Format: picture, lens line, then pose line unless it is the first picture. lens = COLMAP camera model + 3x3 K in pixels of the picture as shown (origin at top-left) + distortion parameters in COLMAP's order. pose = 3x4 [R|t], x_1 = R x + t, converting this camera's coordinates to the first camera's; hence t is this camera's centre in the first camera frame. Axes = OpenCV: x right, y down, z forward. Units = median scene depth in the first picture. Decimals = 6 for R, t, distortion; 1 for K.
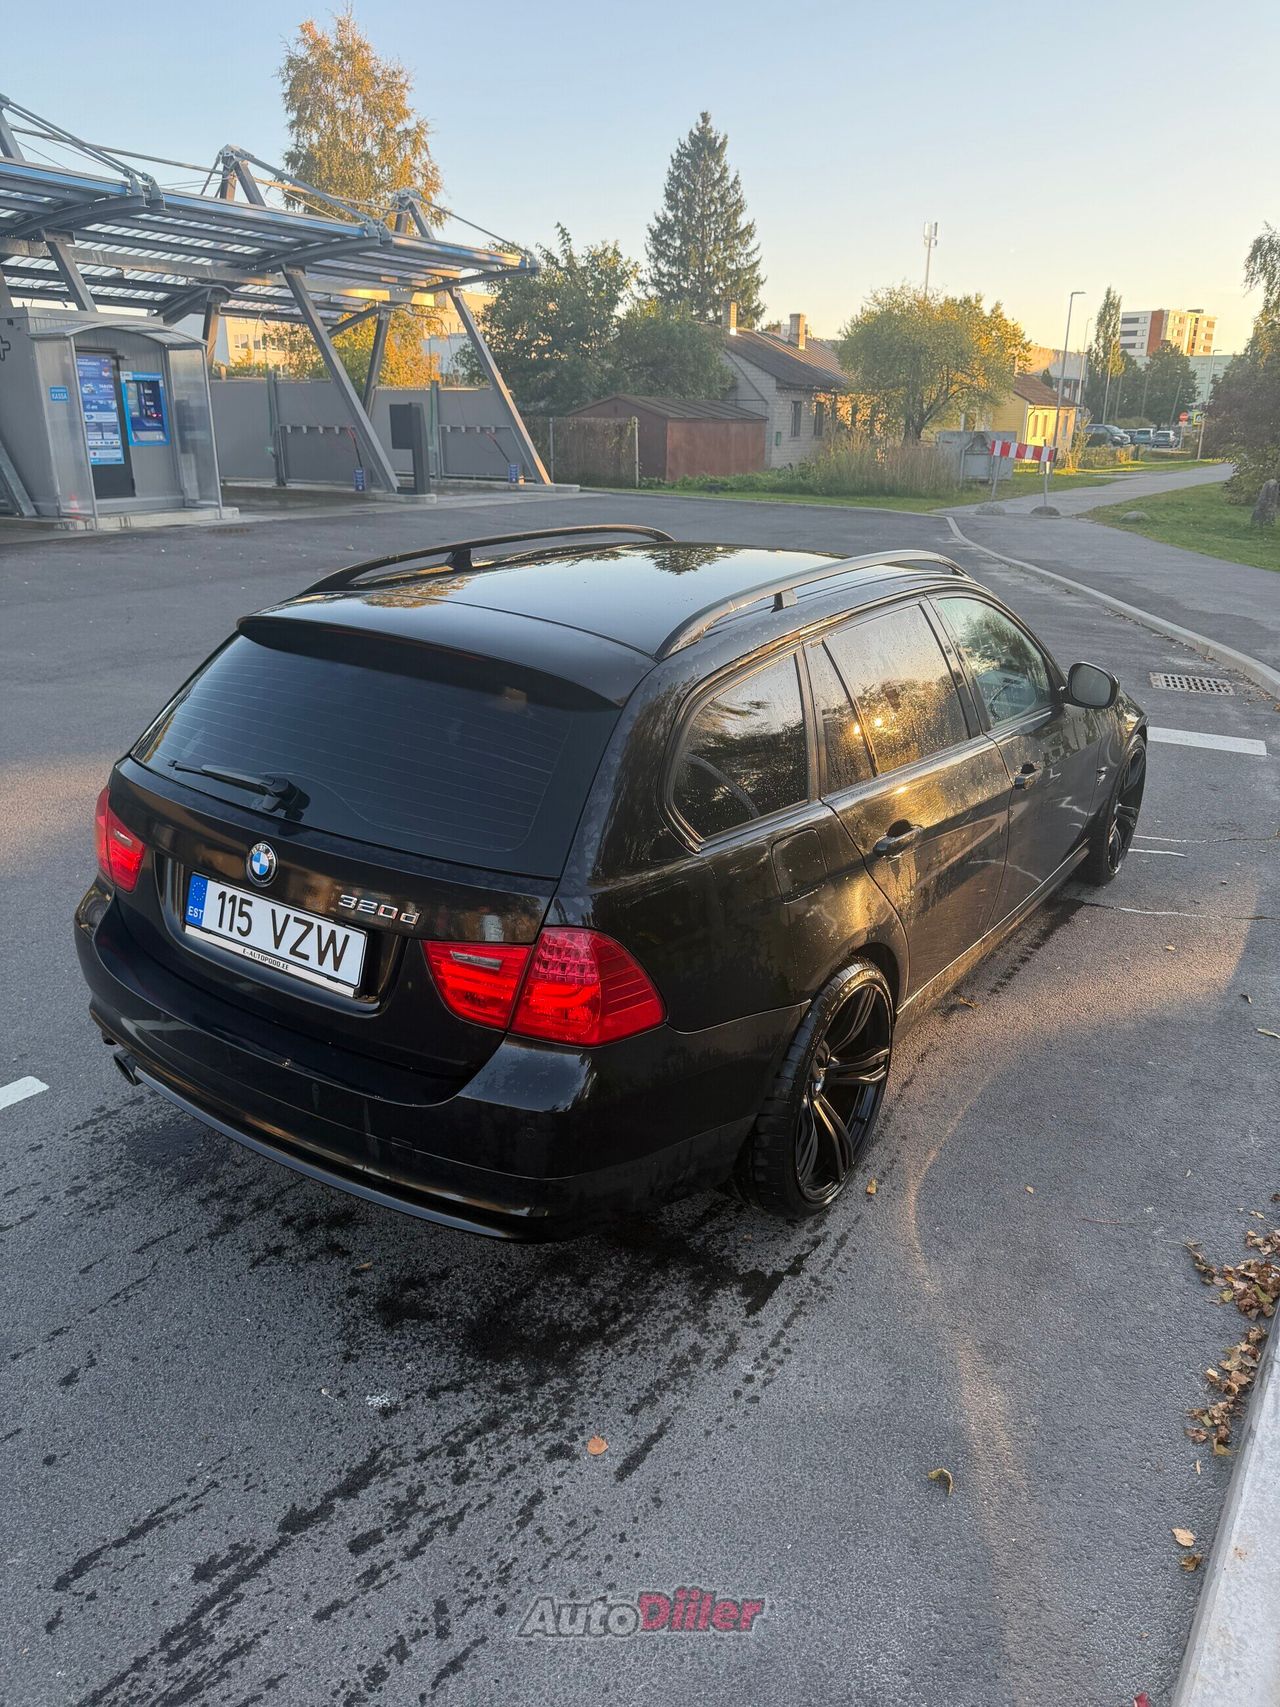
lens RADIAL K [[1201.7, 0, 637.5], [0, 1201.7, 877.6], [0, 0, 1]] dist [-0.002191, -0.001425]
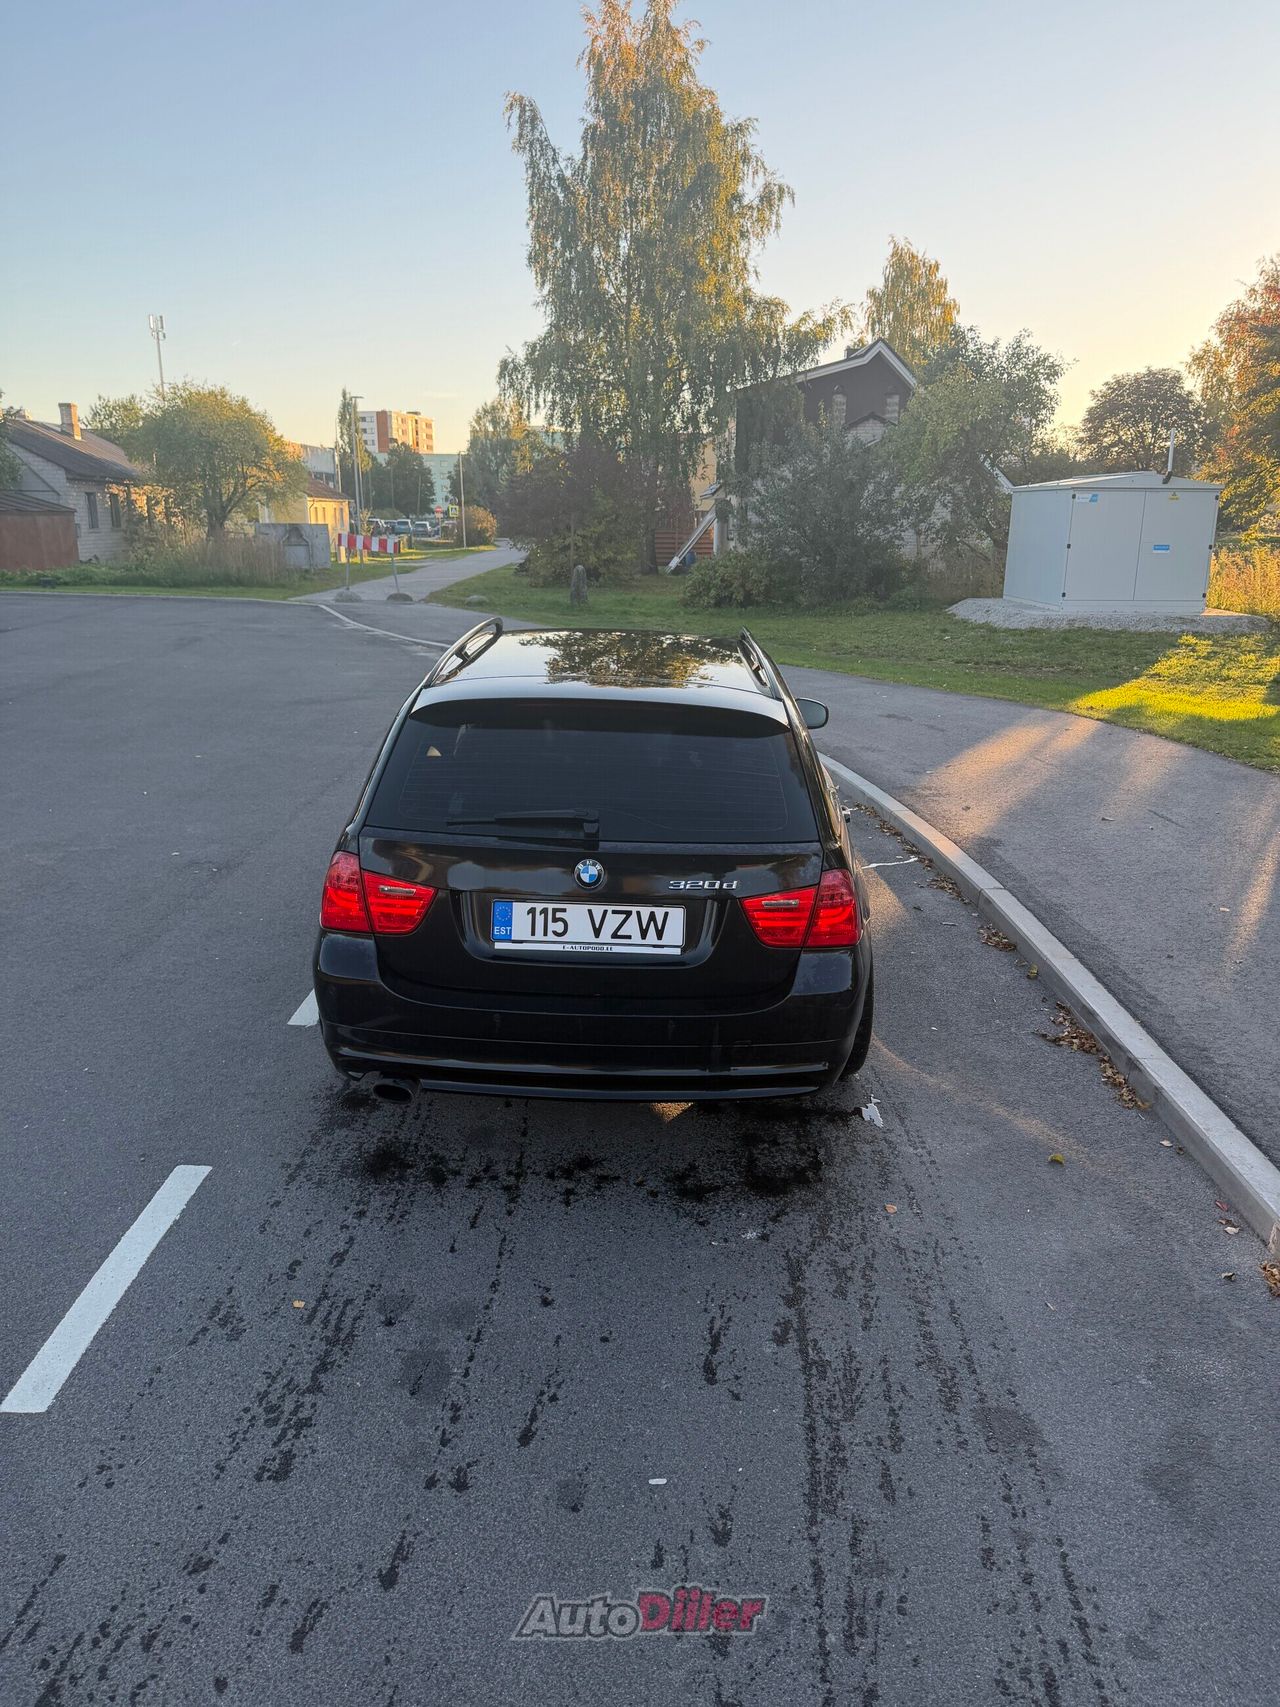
lens RADIAL K [[1185.2, 0, 644.5], [0, 1185.2, 892.0], [0, 0, 1]] dist [0.084749, -0.139291]
pose [[0.833641, -0.167979, 0.526143, -0.912463], [0.196791, 0.980445, 0.001219, 0.017404], [-0.516059, 0.102523, 0.850395, -0.144501]]
